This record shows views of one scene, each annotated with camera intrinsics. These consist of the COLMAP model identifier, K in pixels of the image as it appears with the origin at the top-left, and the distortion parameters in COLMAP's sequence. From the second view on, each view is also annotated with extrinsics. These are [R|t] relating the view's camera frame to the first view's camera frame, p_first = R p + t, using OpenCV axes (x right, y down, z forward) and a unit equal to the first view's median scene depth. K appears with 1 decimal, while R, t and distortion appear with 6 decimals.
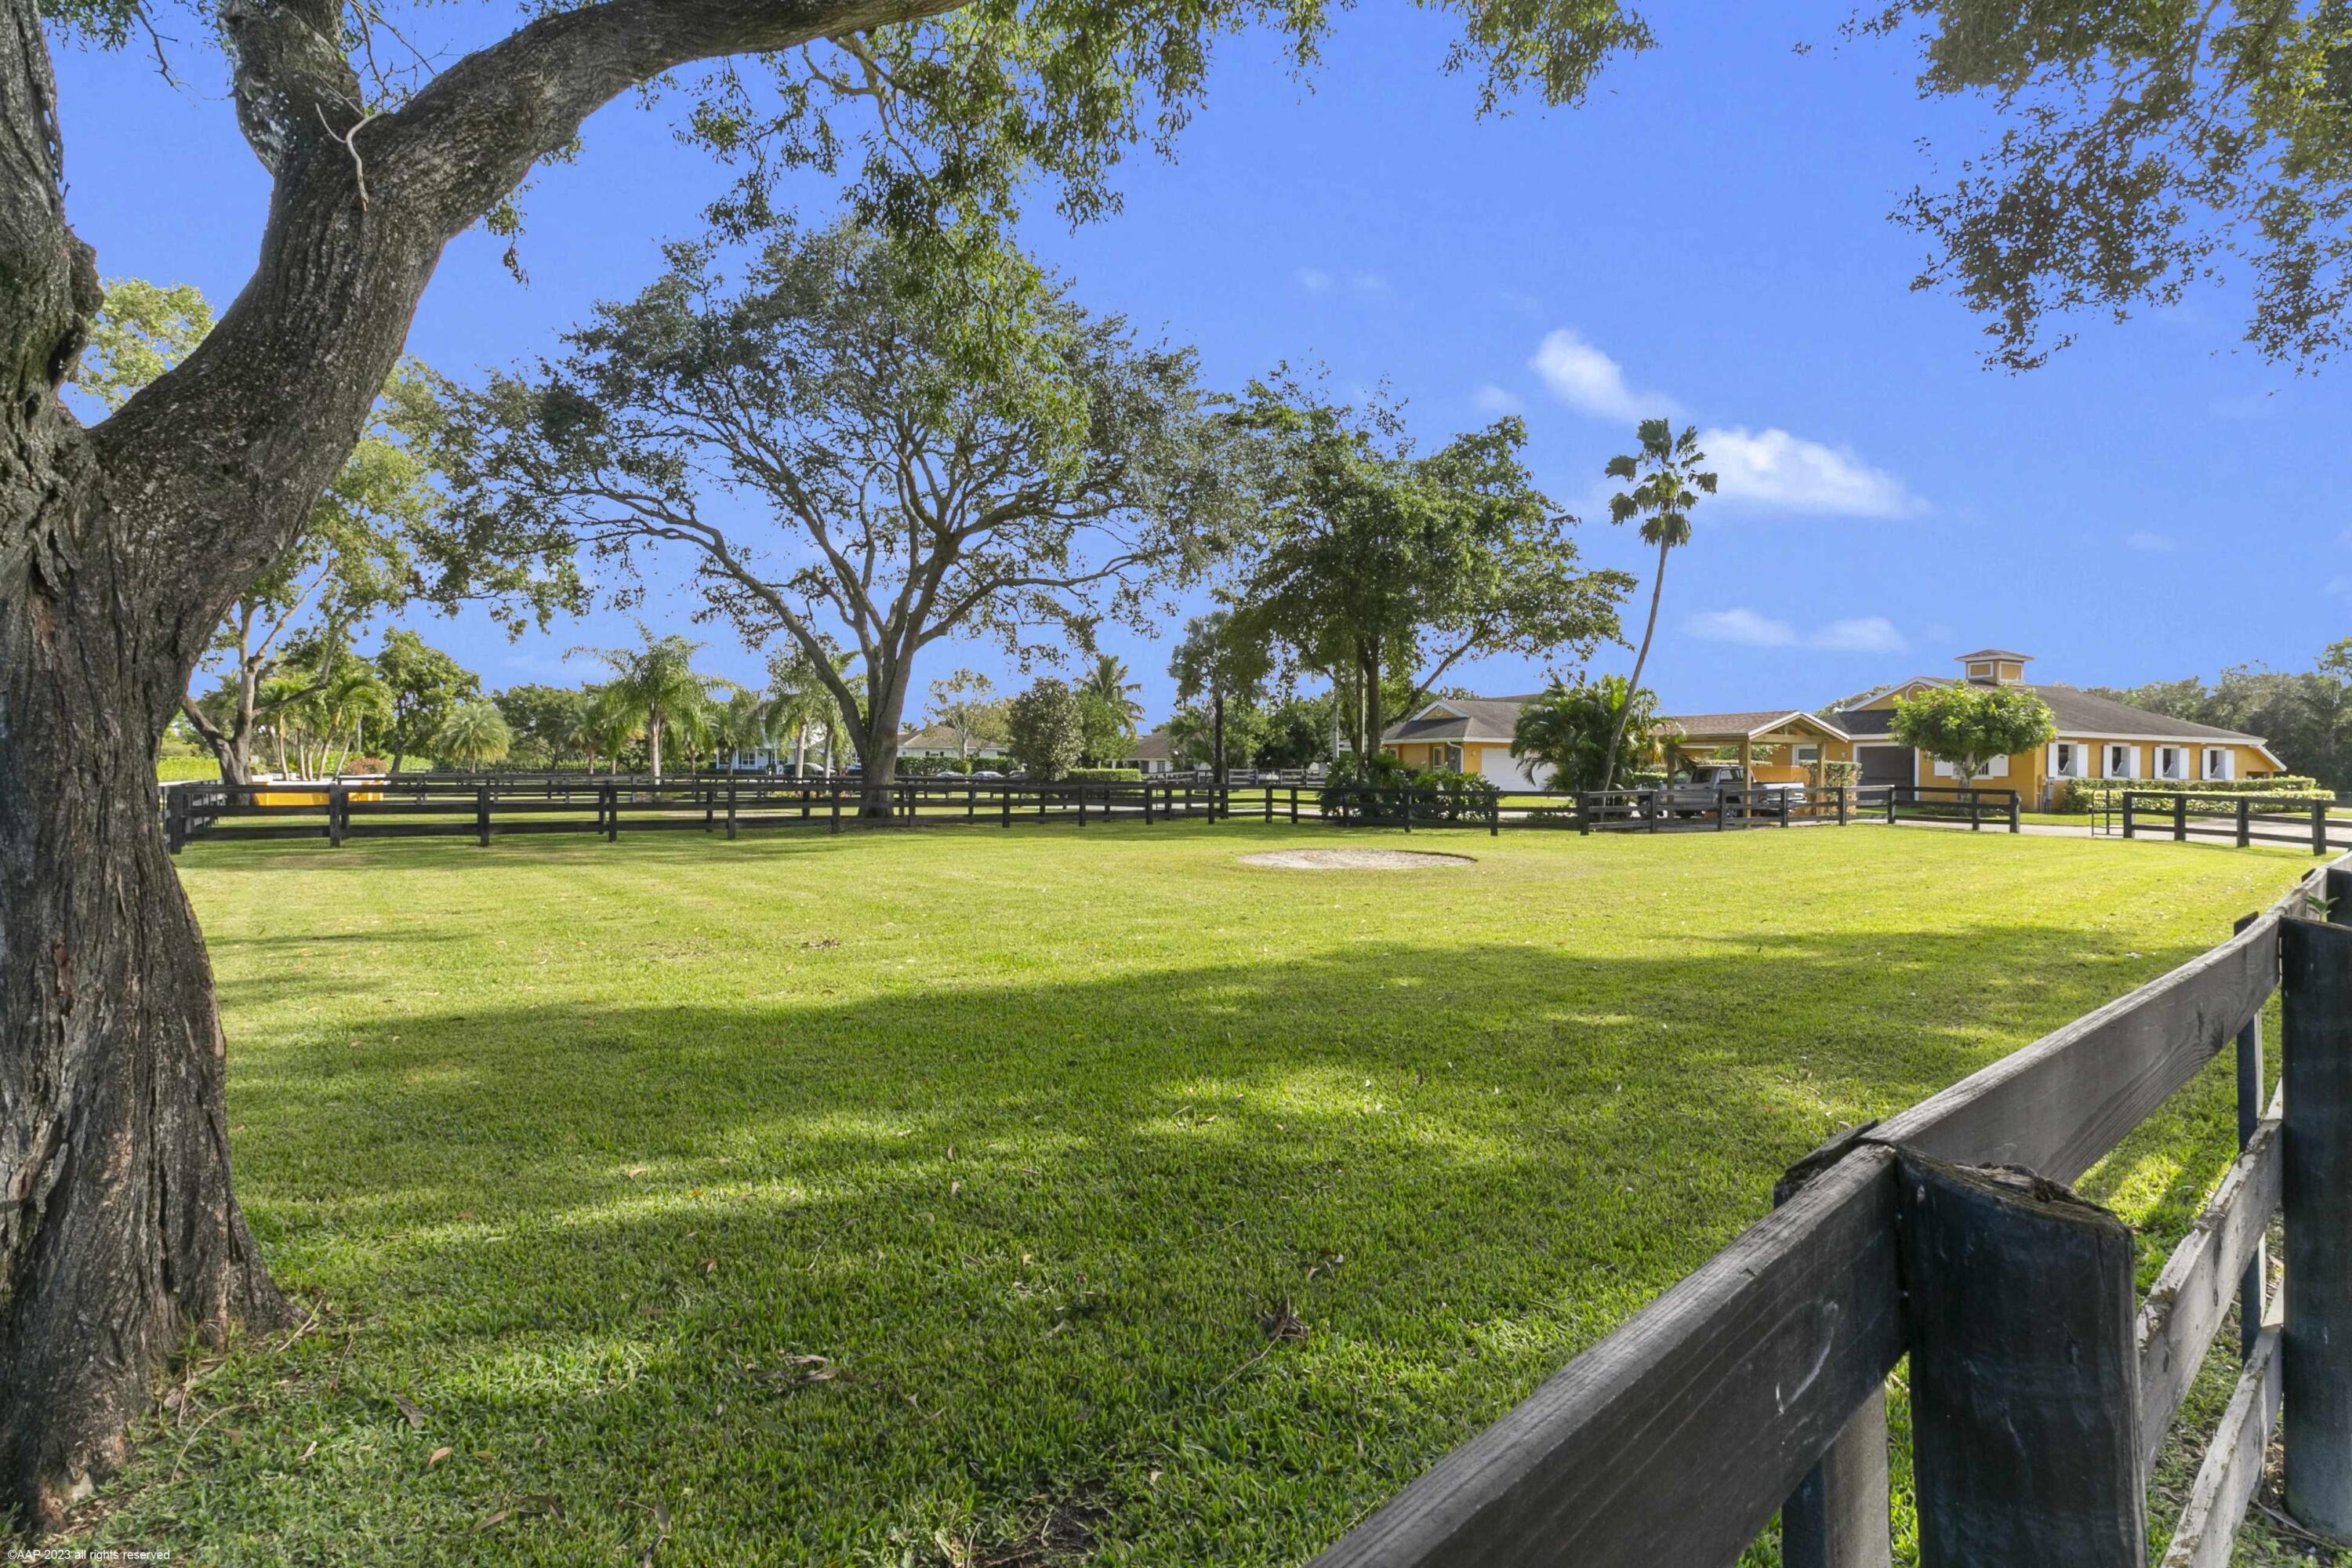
lens RADIAL K [[1088.2, 0, 1179.7], [0, 1088.2, 769.1], [0, 0, 1]] dist [0.015857, 0.000123]
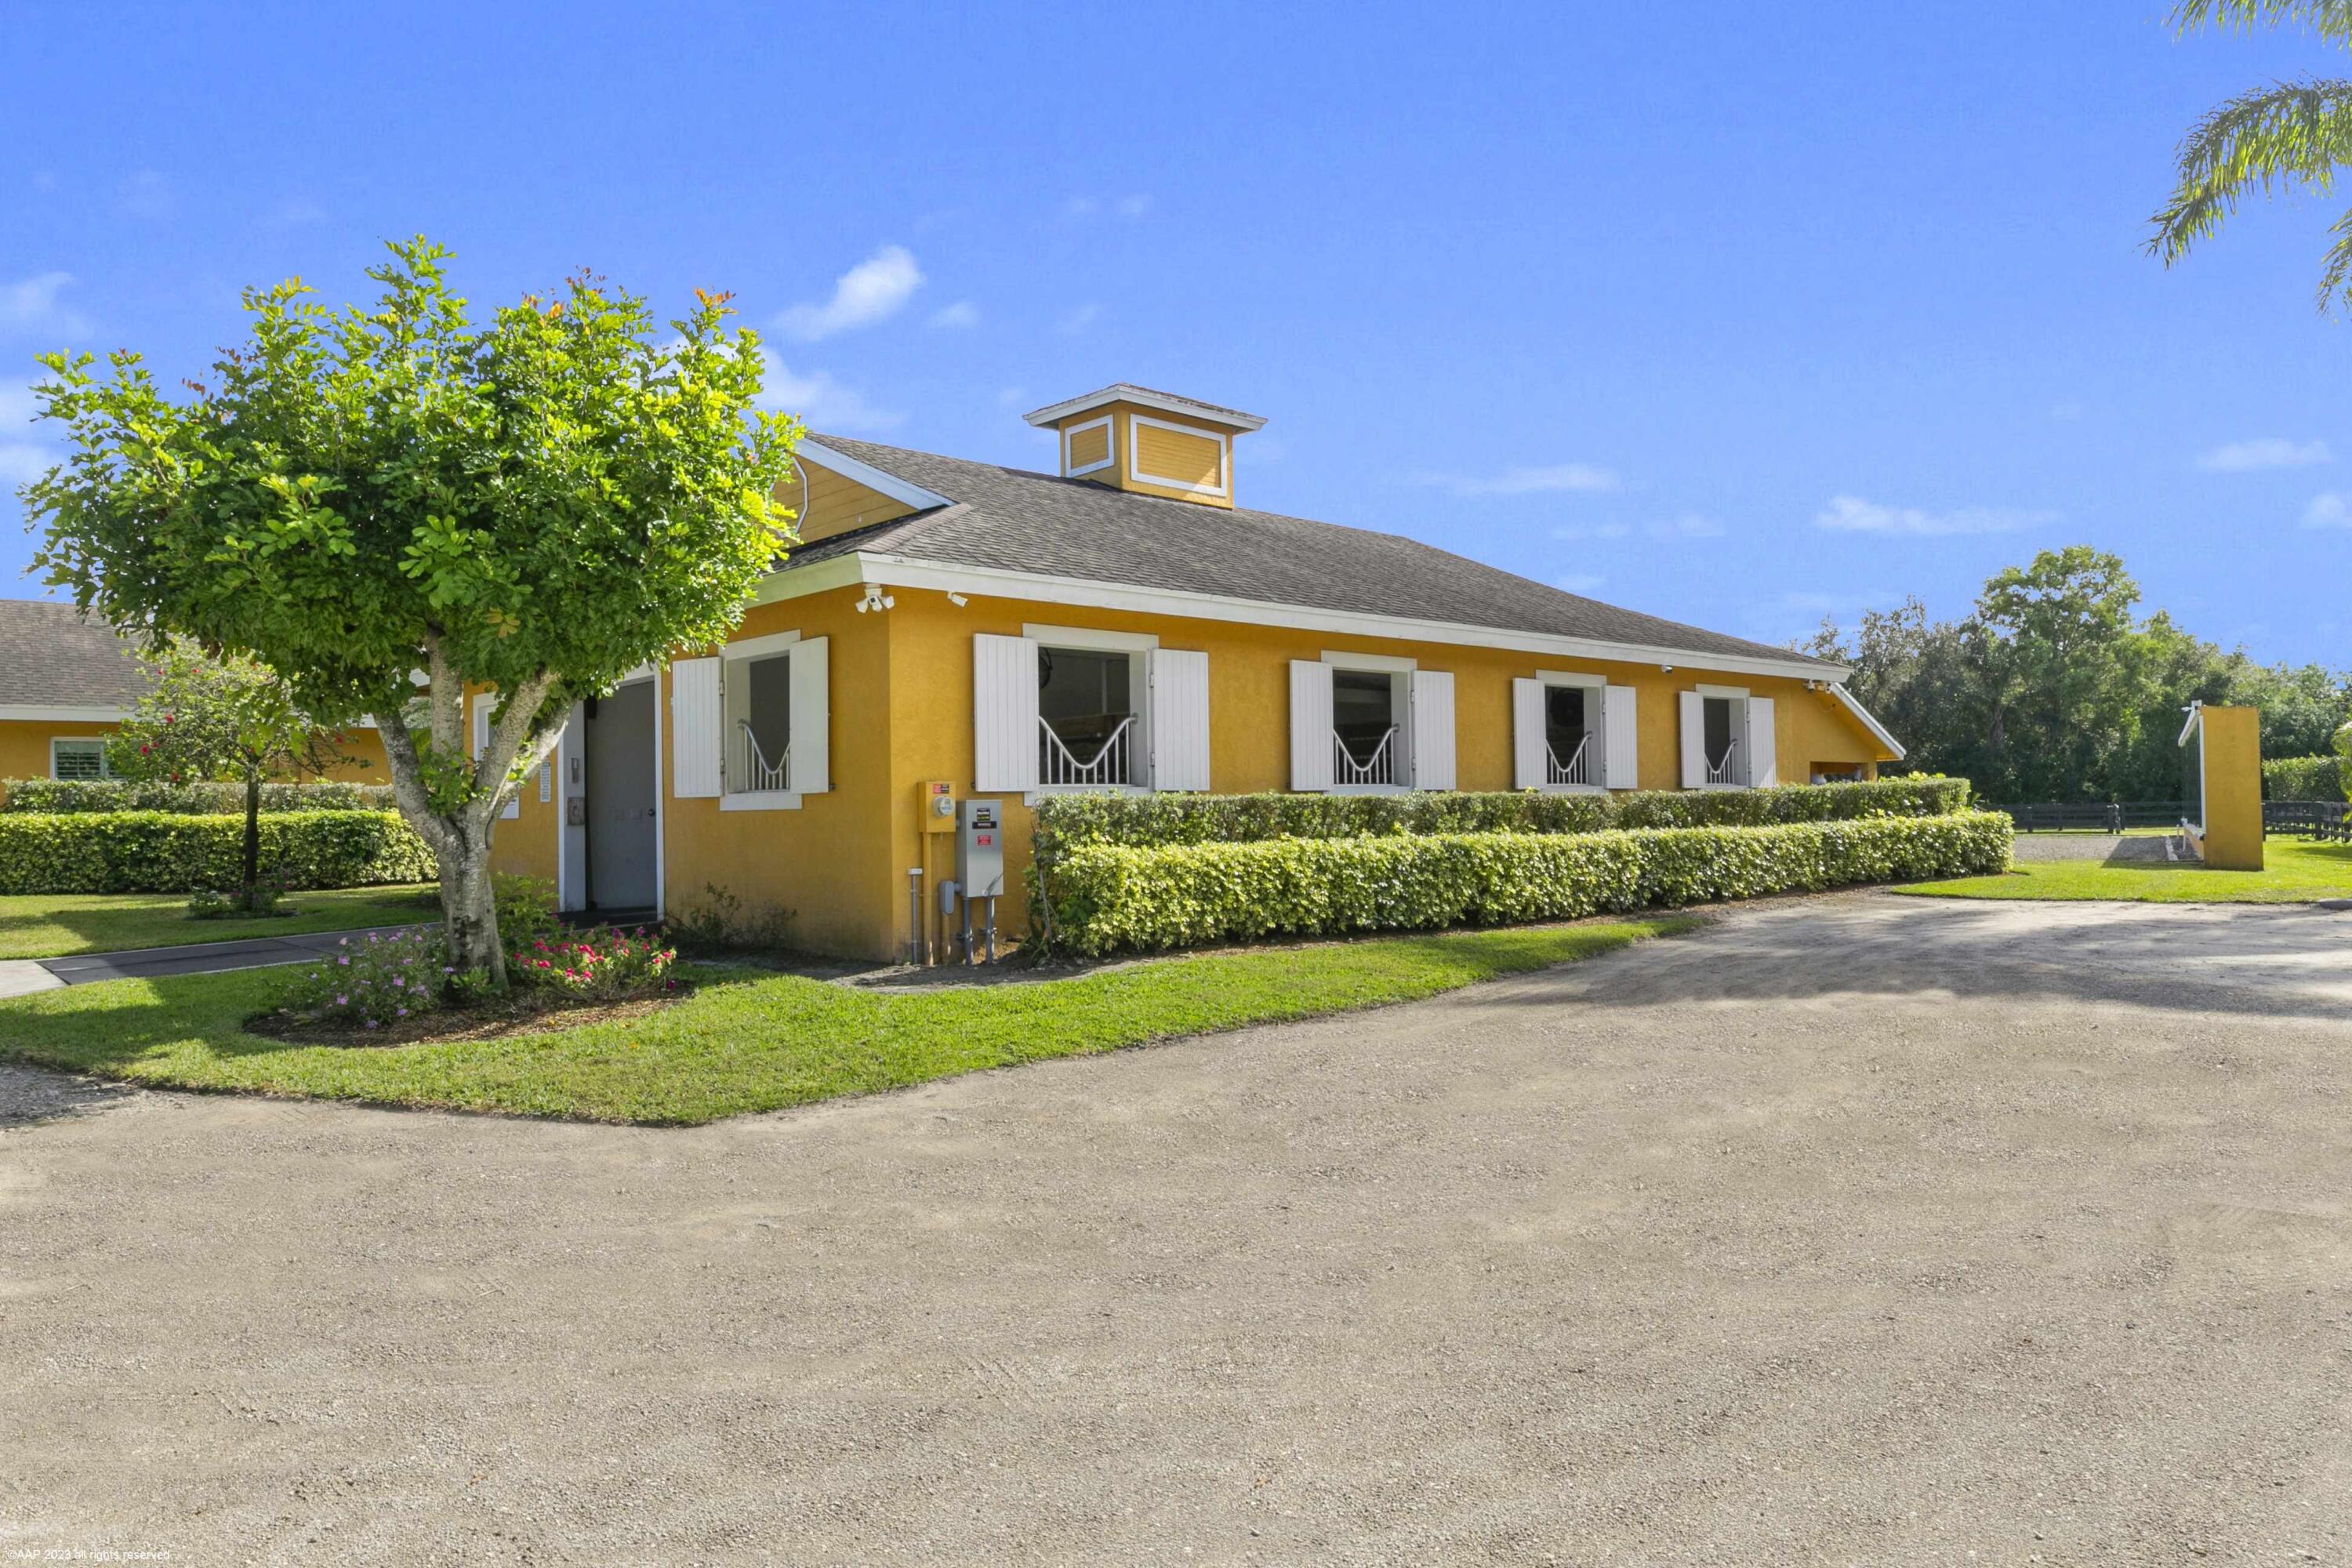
lens RADIAL K [[1769.5, 0, 1176.0], [0, 1769.5, 784.0], [0, 0, 1]] dist [-0.001561, -0.000513]
pose [[0.944110, -0.027215, 0.328505, 0.737964], [0.033266, 0.999364, -0.012811, 0.011135], [-0.327947, 0.023023, 0.944415, 0.673538]]
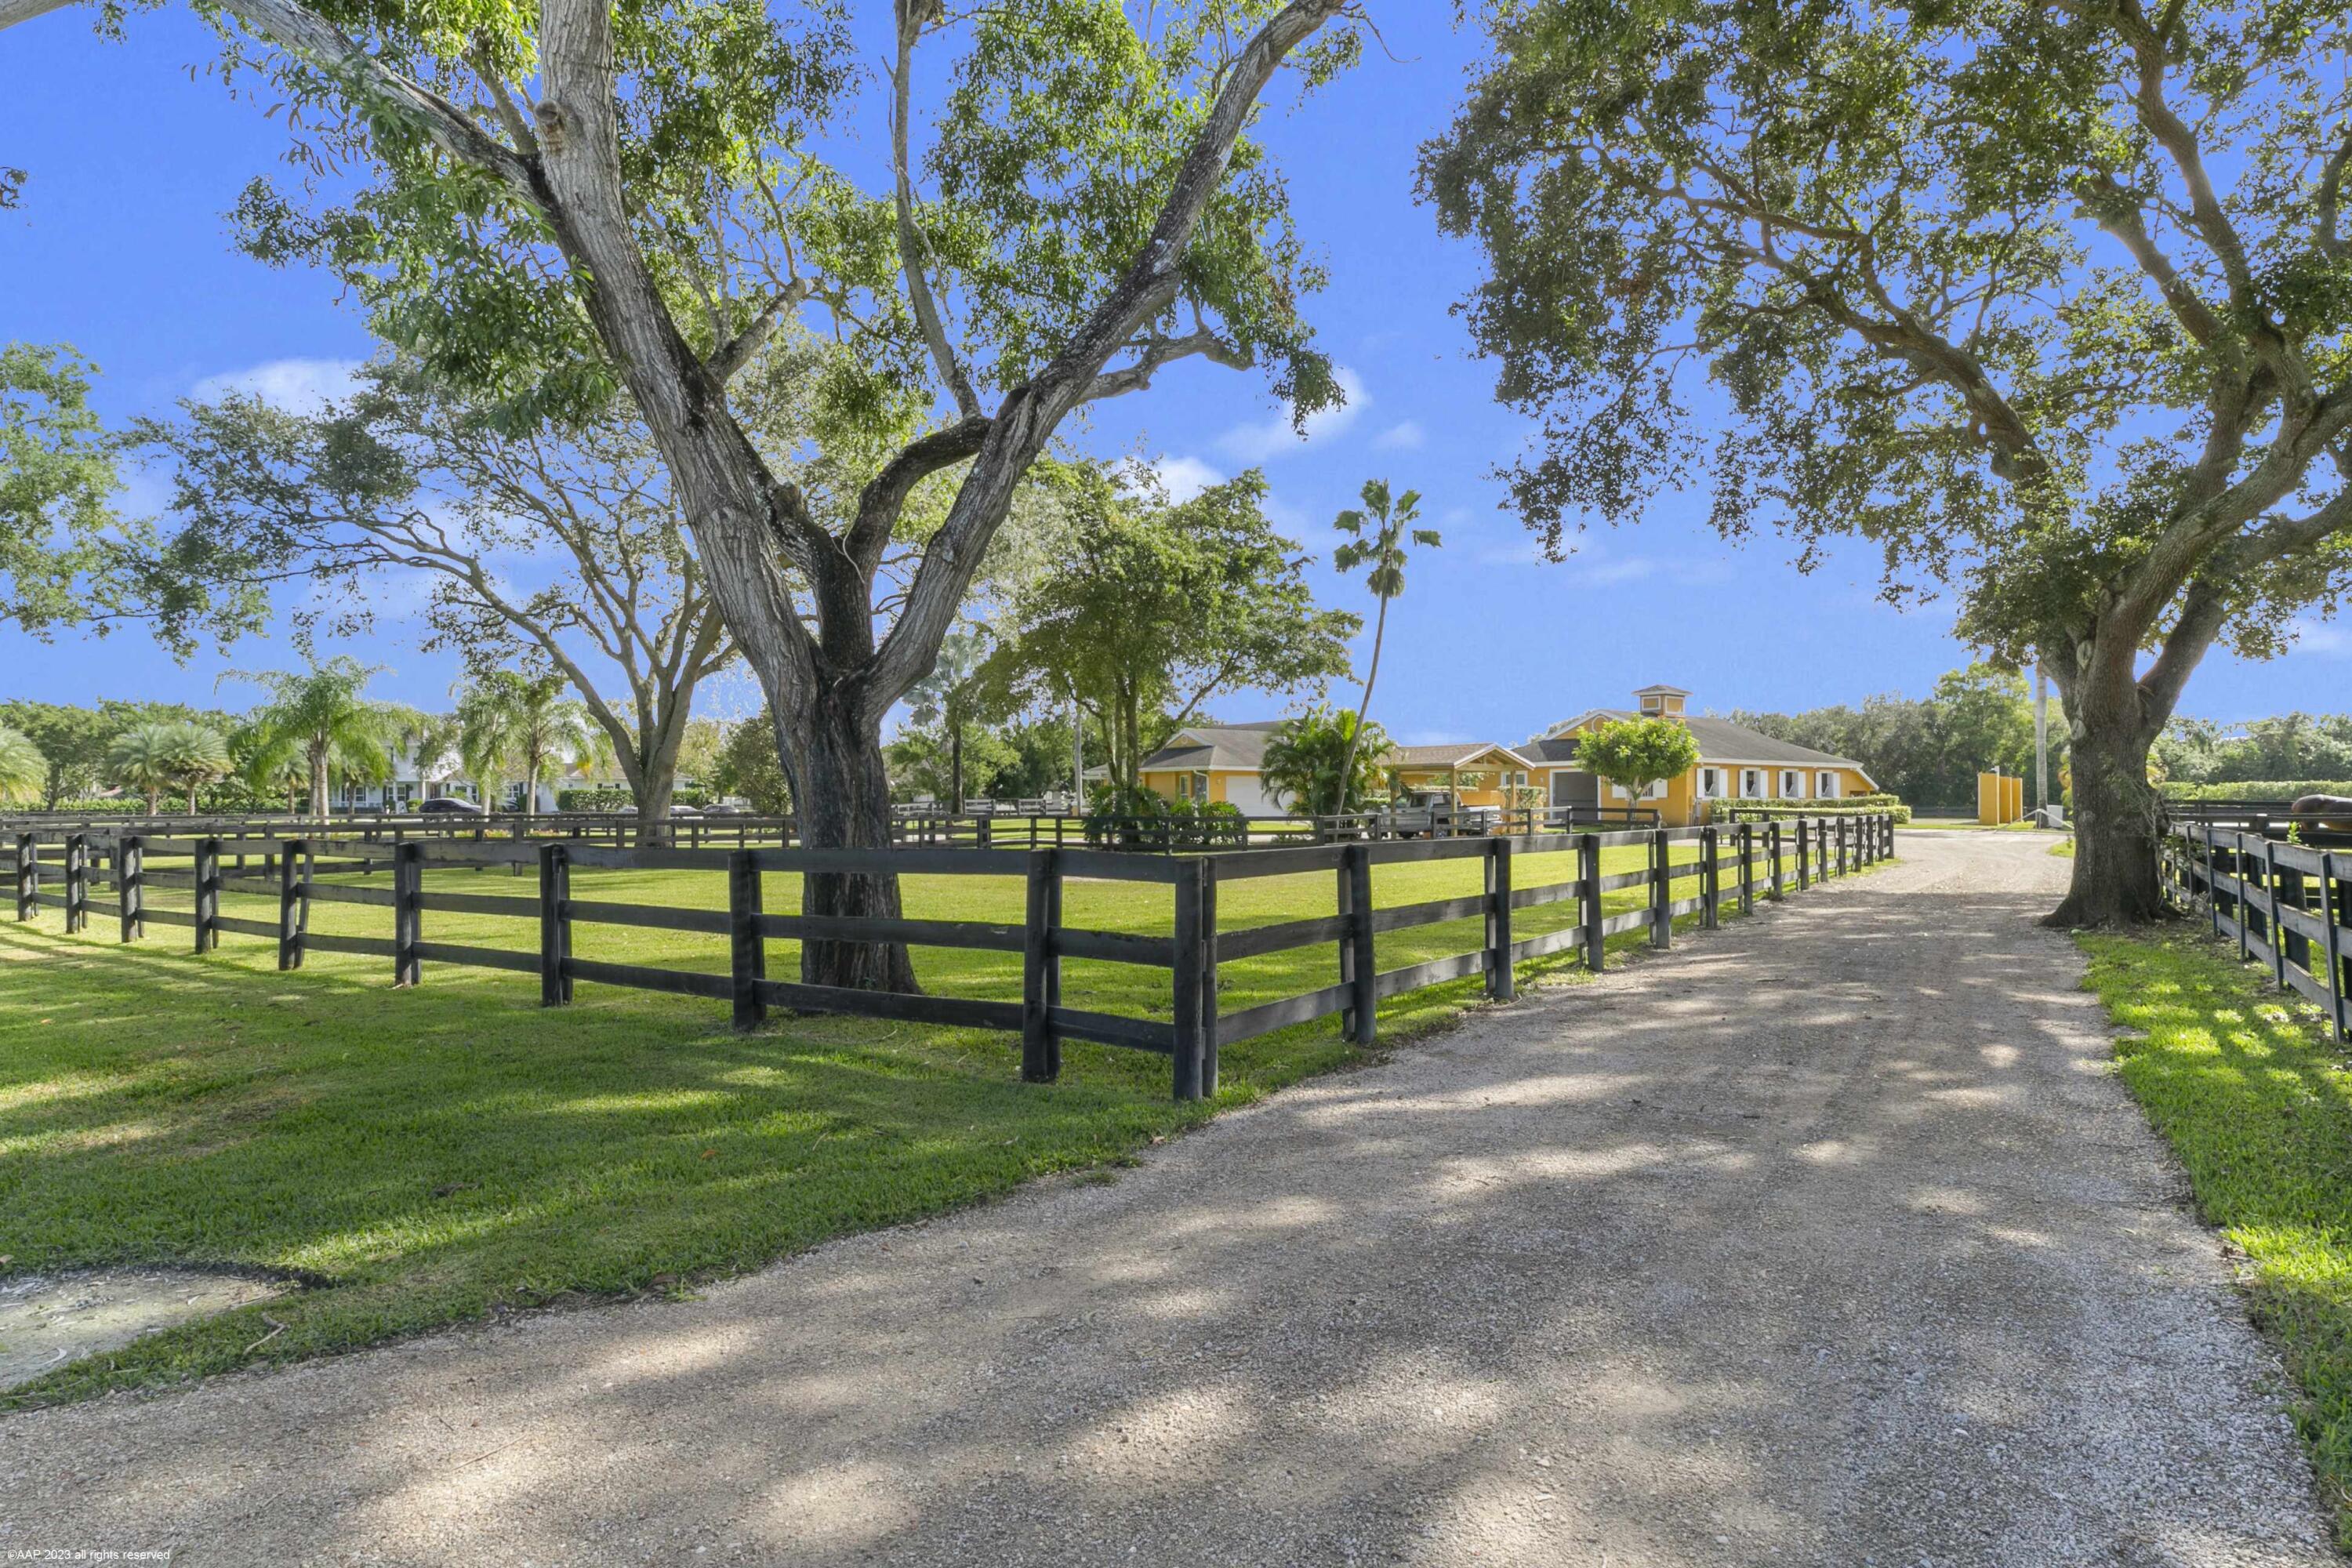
lens RADIAL K [[1401.3, 0, 1176.0], [0, 1401.3, 784.0], [0, 0, 1]] dist [0.000428, -0.000116]
pose [[0.968316, -0.009641, 0.249543, -0.118510], [0.012096, 0.999892, -0.008305, -0.001792], [-0.249436, 0.011061, 0.968328, -0.319798]]
